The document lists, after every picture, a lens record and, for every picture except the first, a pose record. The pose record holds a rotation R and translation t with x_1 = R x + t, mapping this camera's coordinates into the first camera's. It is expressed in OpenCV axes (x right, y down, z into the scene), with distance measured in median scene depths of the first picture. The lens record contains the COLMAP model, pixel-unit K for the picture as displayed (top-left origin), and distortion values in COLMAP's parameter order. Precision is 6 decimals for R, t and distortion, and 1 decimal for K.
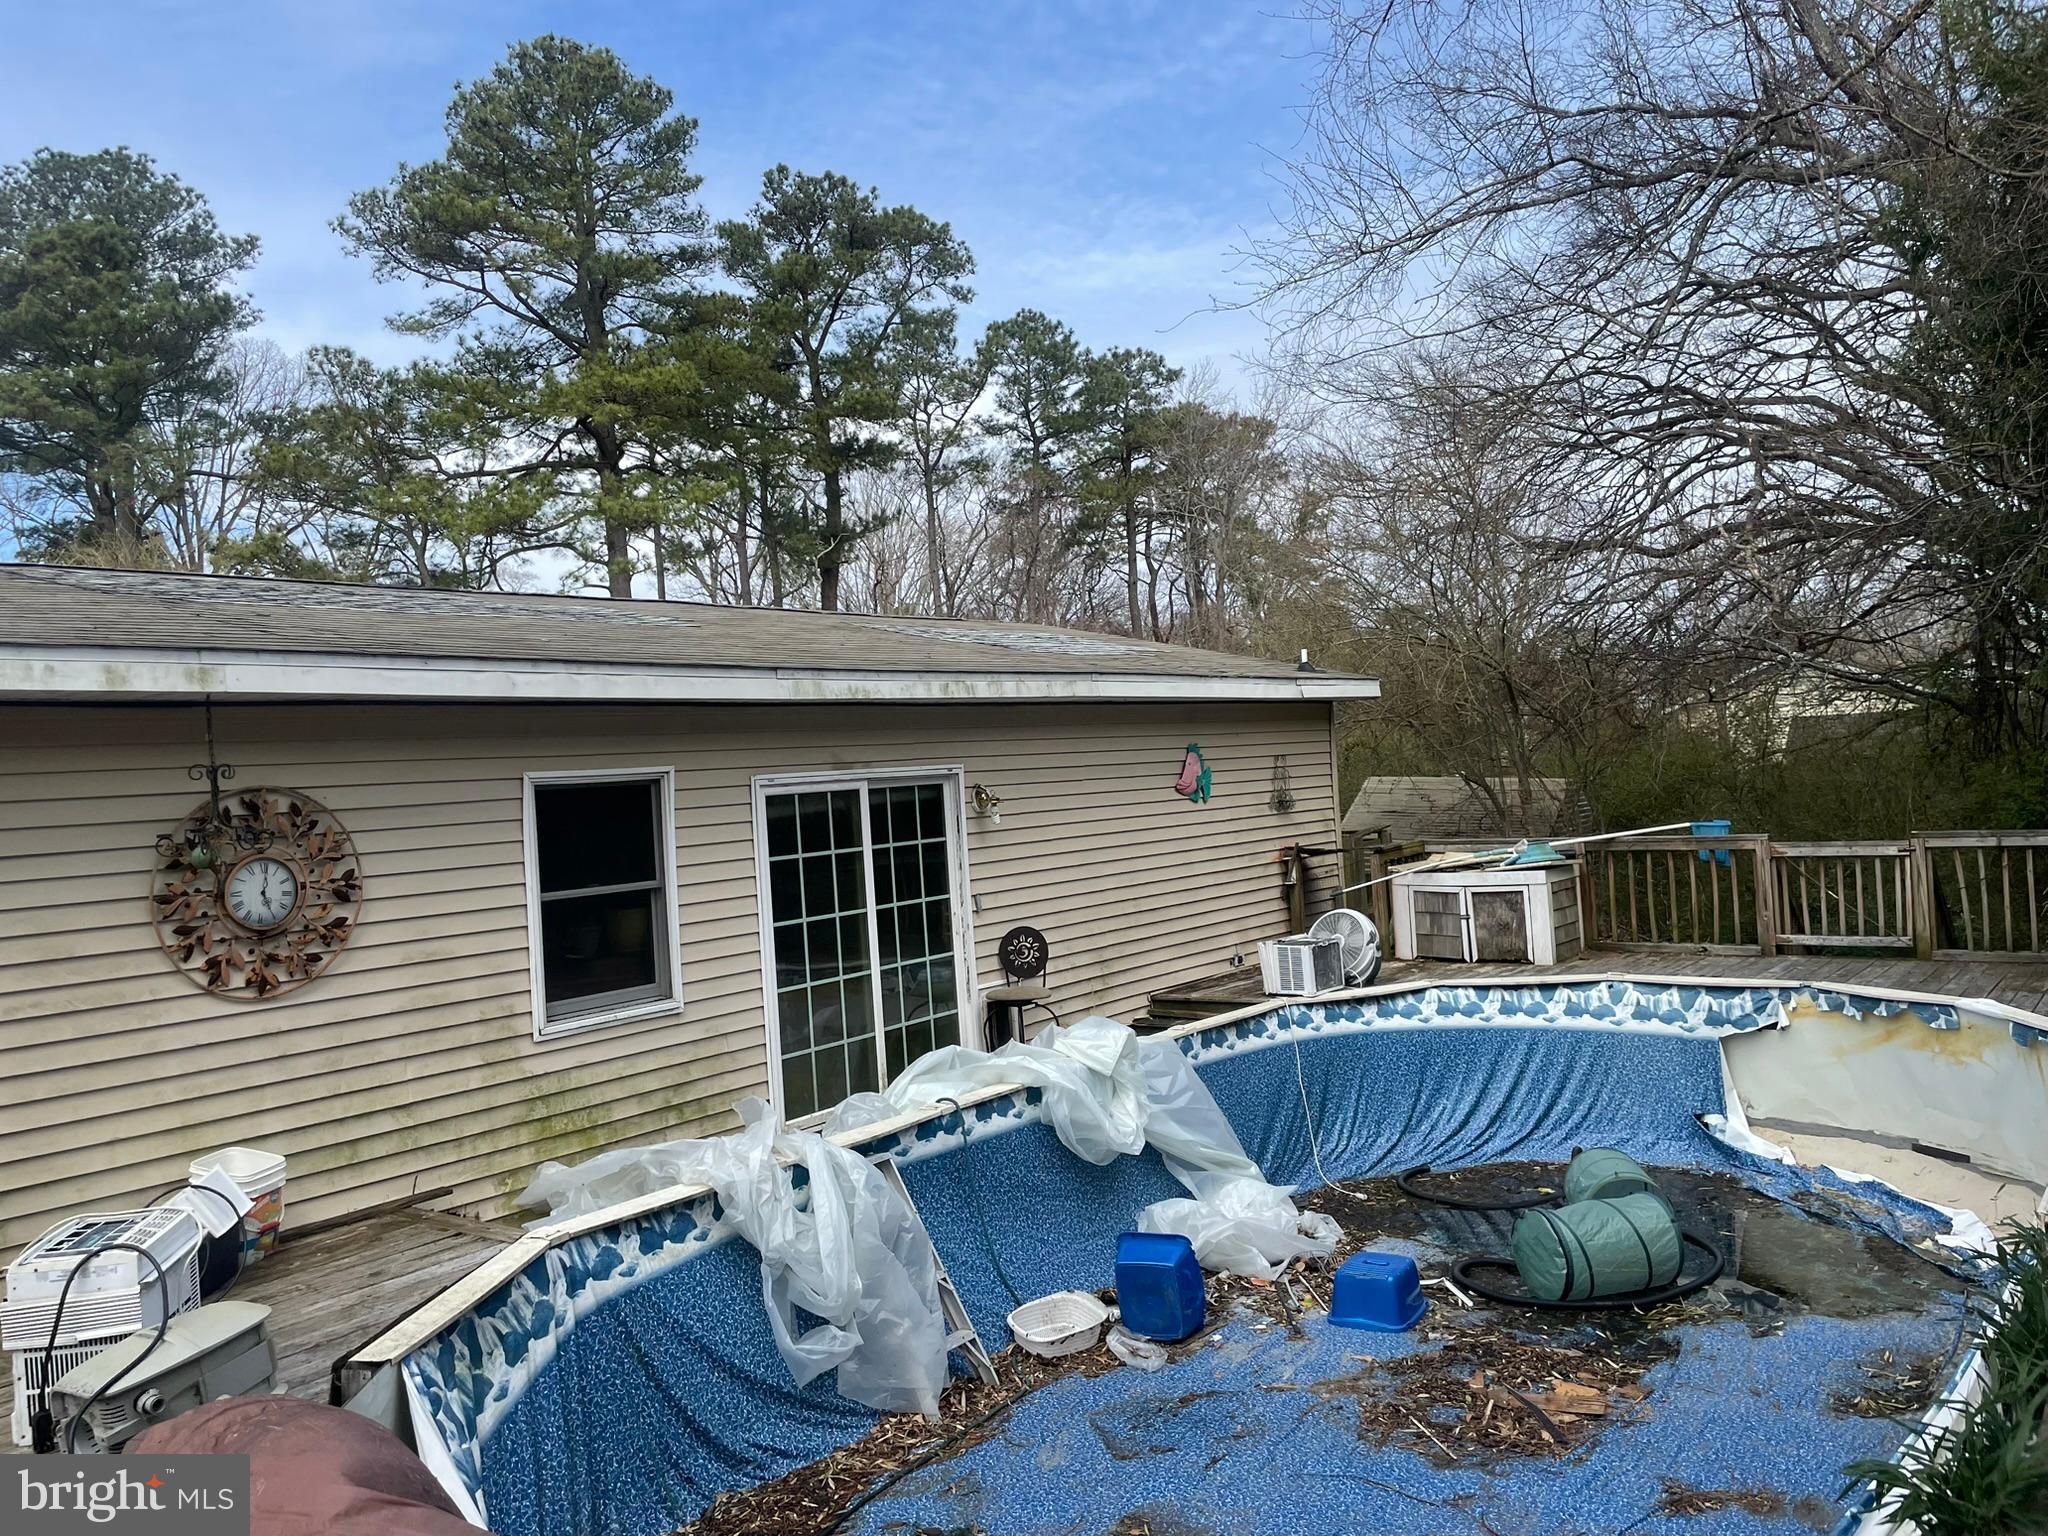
lens RADIAL K [[1583.3, 0, 974.7], [0, 1583.3, 748.4], [0, 0, 1]] dist [0.060097, -0.085230]
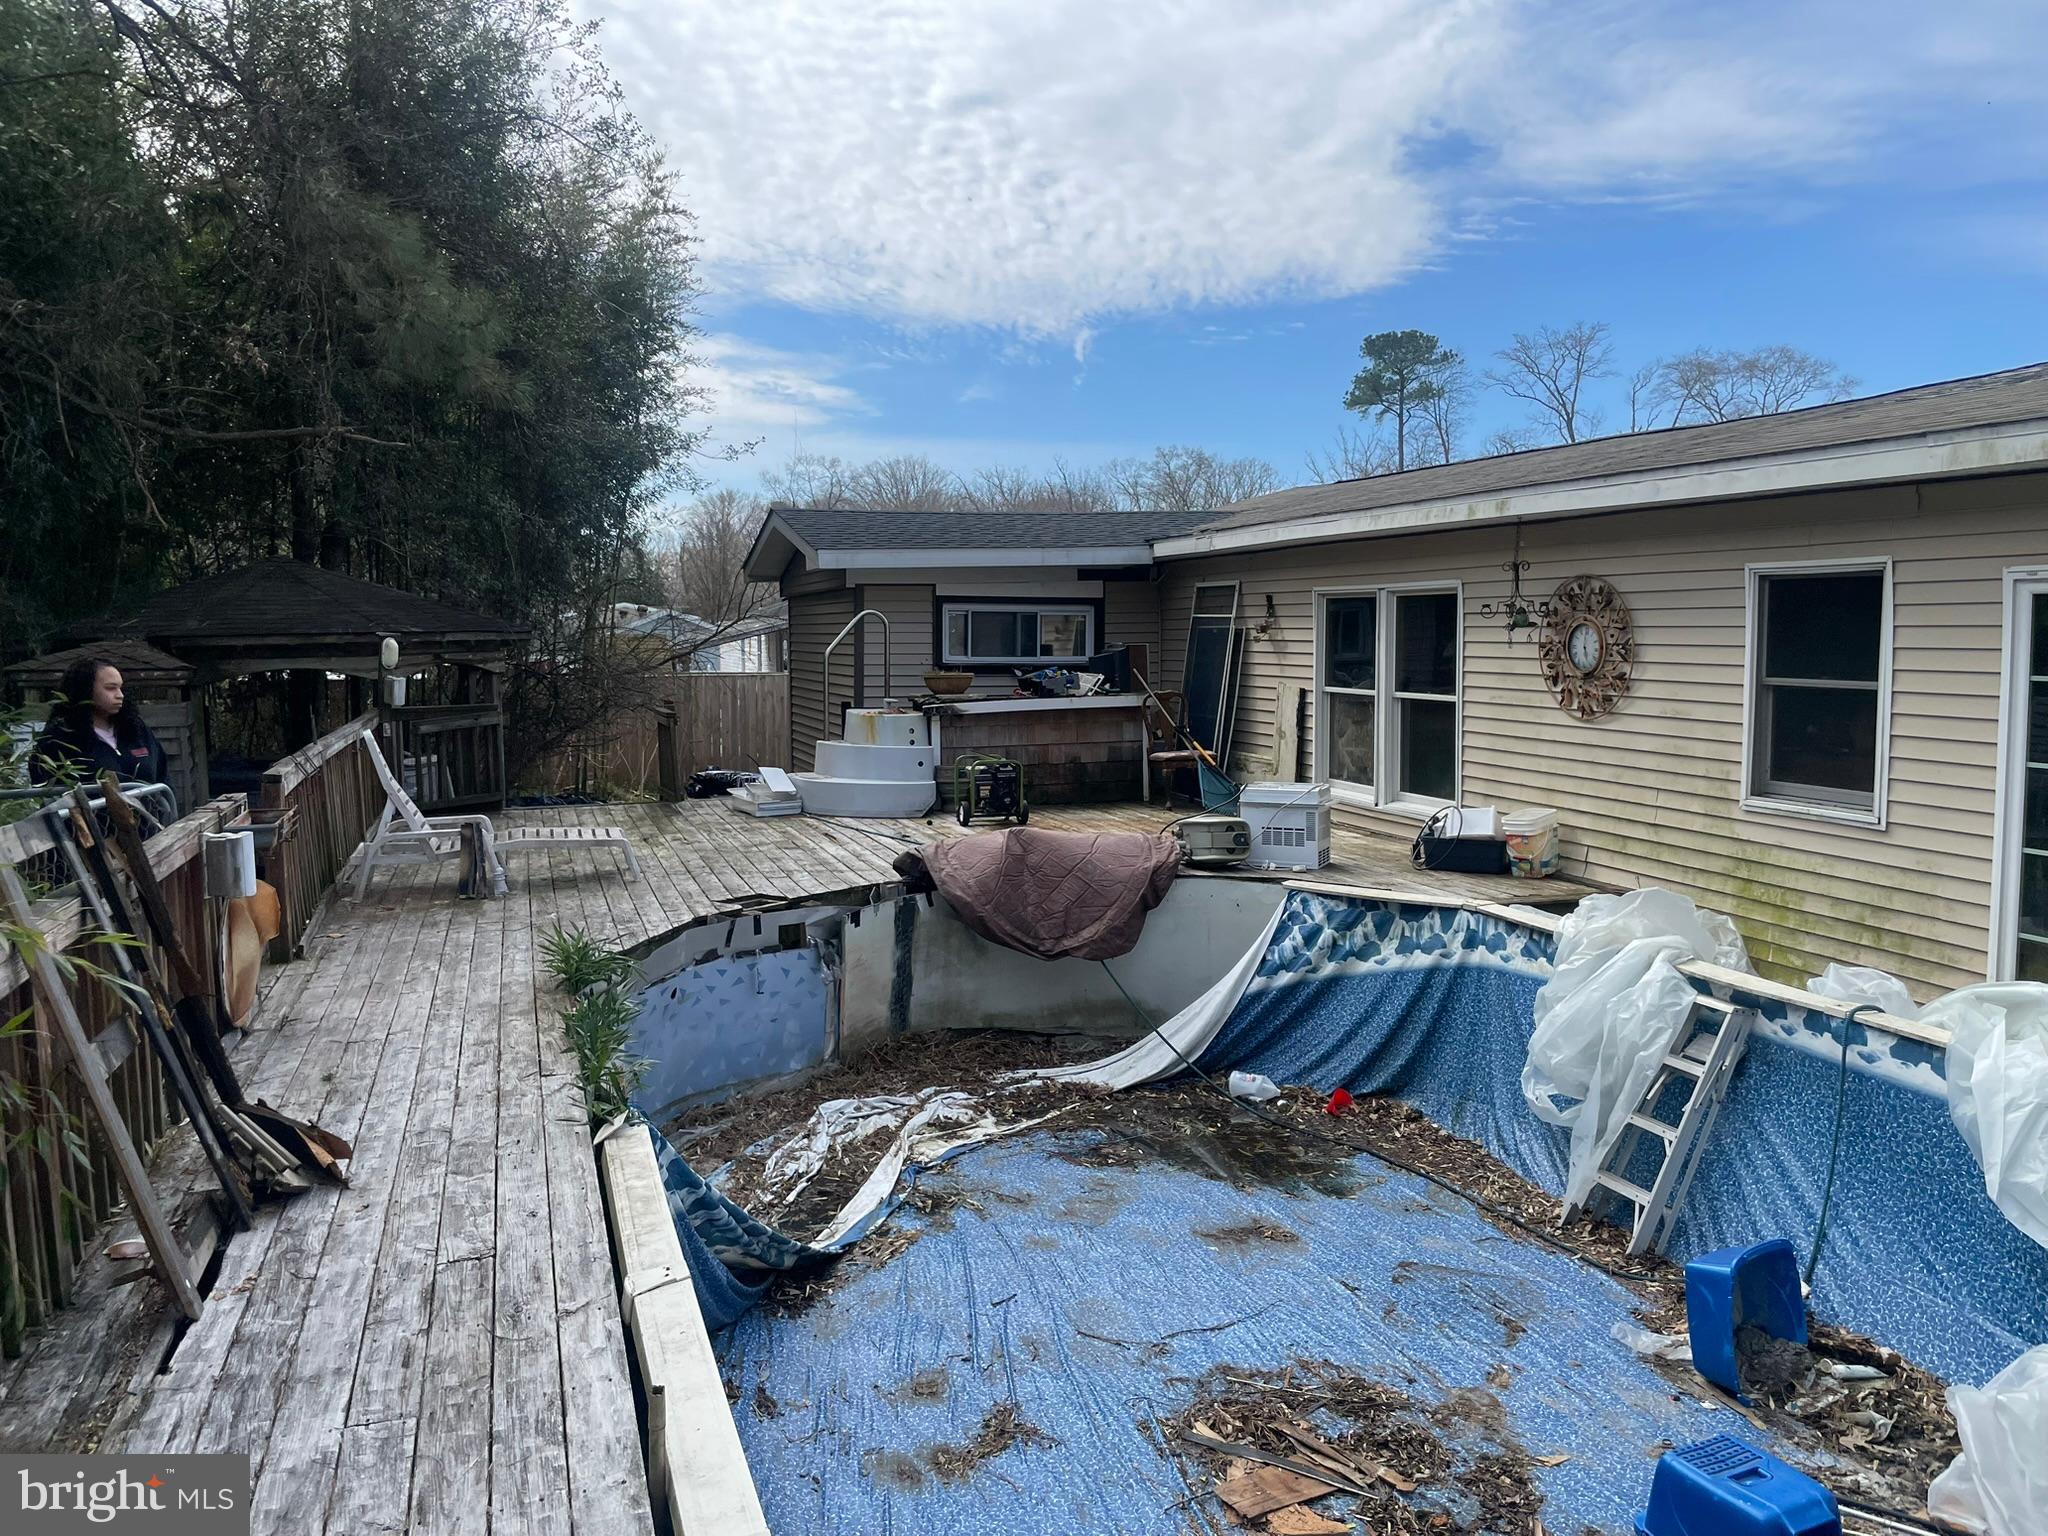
lens RADIAL K [[1583.3, 0, 1027.8], [0, 1583.3, 763.5], [0, 0, 1]] dist [0.060097, -0.085230]
pose [[-0.554093, 0.136533, -0.821182, 0.623682], [0.053825, 0.990270, 0.128328, -0.011328], [0.830713, 0.026906, -0.556051, 0.828556]]
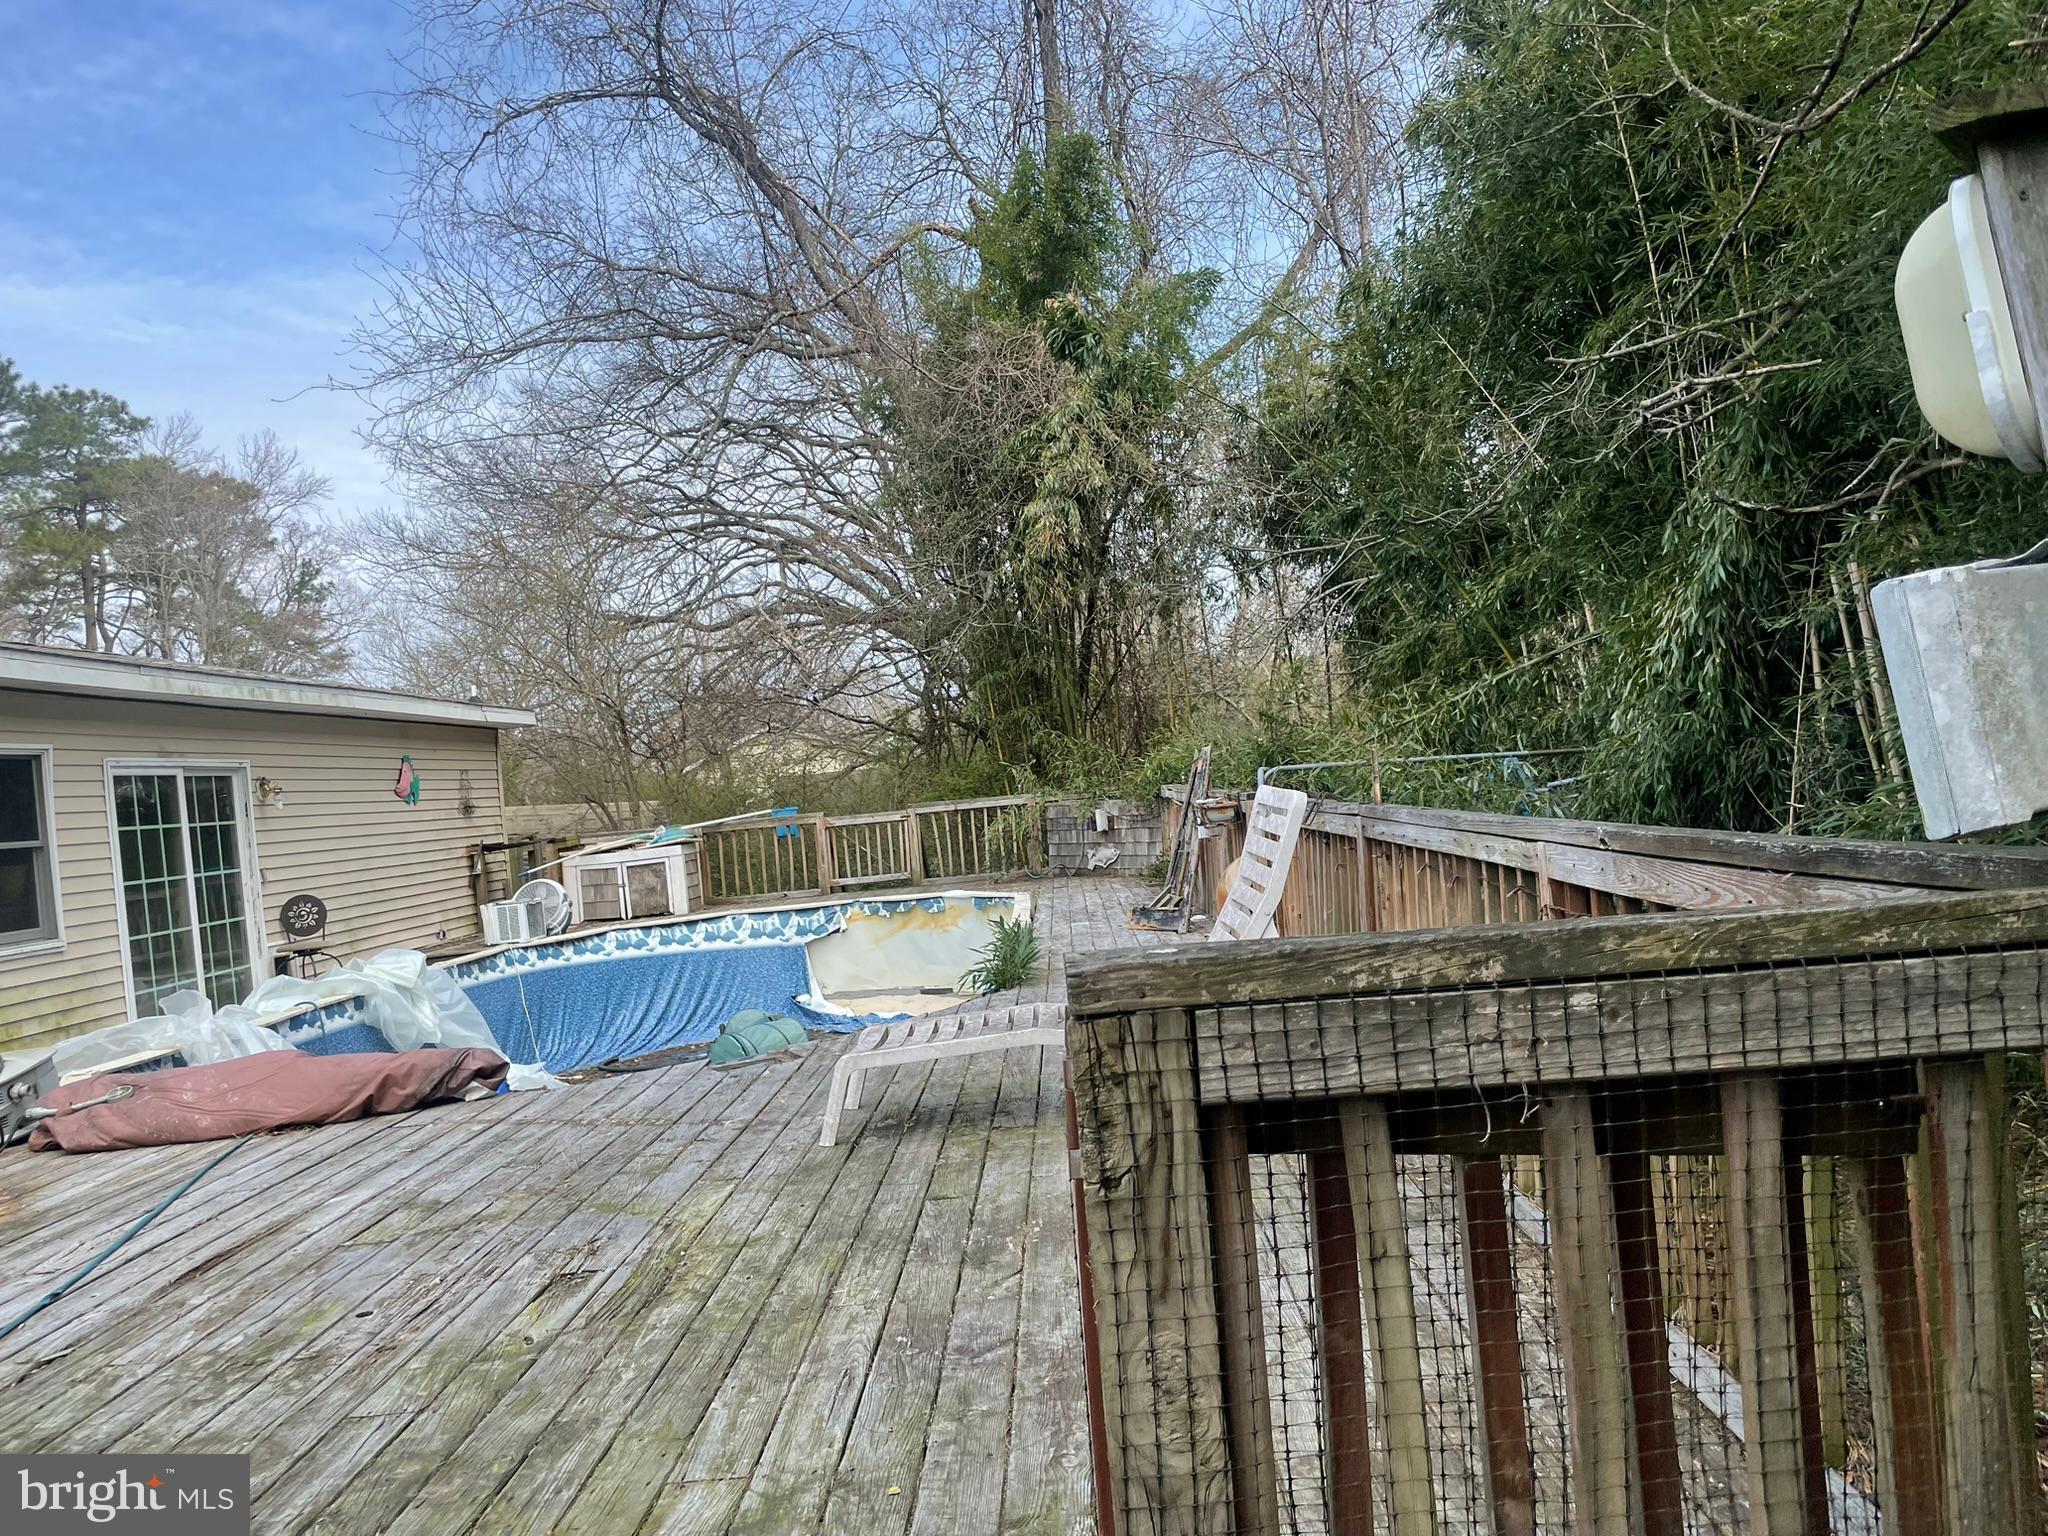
lens RADIAL K [[1583.3, 0, 1023.4], [0, 1583.3, 775.1], [0, 0, 1]] dist [0.060097, -0.085230]
pose [[0.799984, -0.011112, 0.599918, -0.245958], [0.033255, 0.999113, -0.025838, 0.067165], [-0.599099, 0.040621, 0.799644, -0.297478]]
